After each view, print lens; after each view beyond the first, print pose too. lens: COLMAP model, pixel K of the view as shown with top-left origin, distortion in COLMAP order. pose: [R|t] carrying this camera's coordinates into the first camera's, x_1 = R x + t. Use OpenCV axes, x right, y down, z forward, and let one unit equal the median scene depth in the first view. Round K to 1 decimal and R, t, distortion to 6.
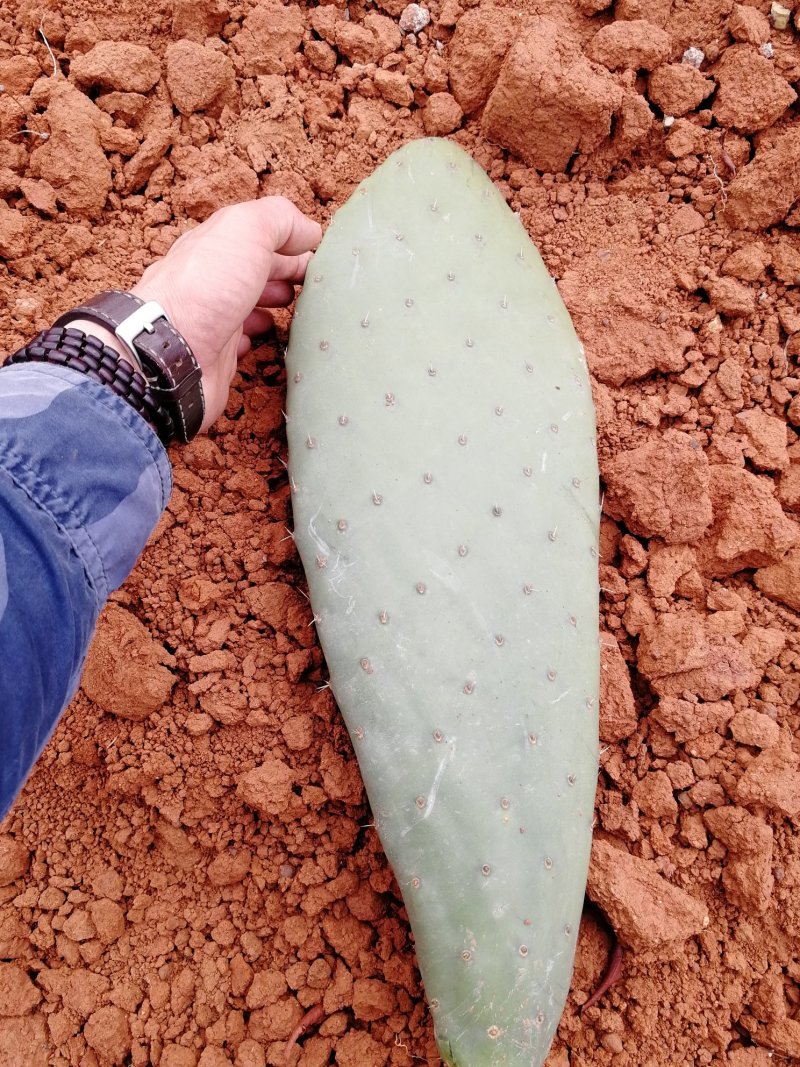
lens RADIAL K [[822.8, 0, 403.1], [0, 822.8, 539.1], [0, 0, 1]] dist [0.000798, -0.034356]
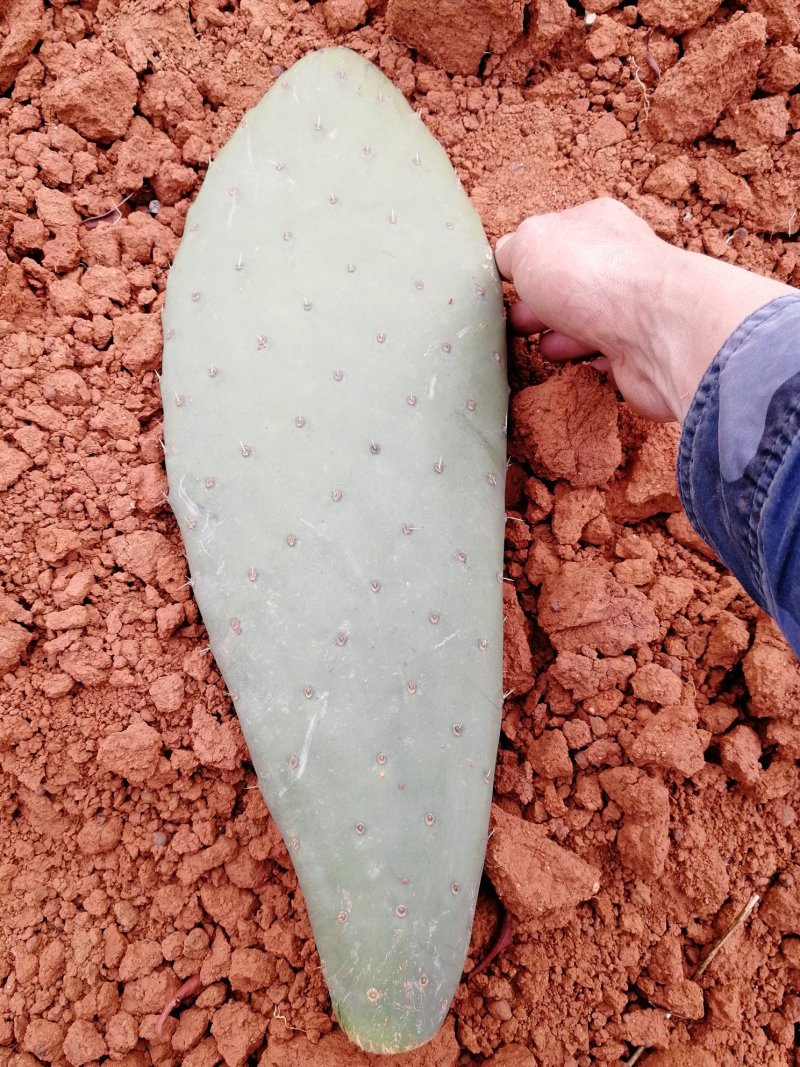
lens RADIAL K [[822.8, 0, 407.8], [0, 822.8, 540.0], [0, 0, 1]] dist [0.000798, -0.034356]
pose [[0.999339, -0.004121, 0.036105, 0.106726], [0.001435, 0.997250, 0.074095, -0.004345], [-0.036311, -0.073994, 0.996597, 0.080753]]
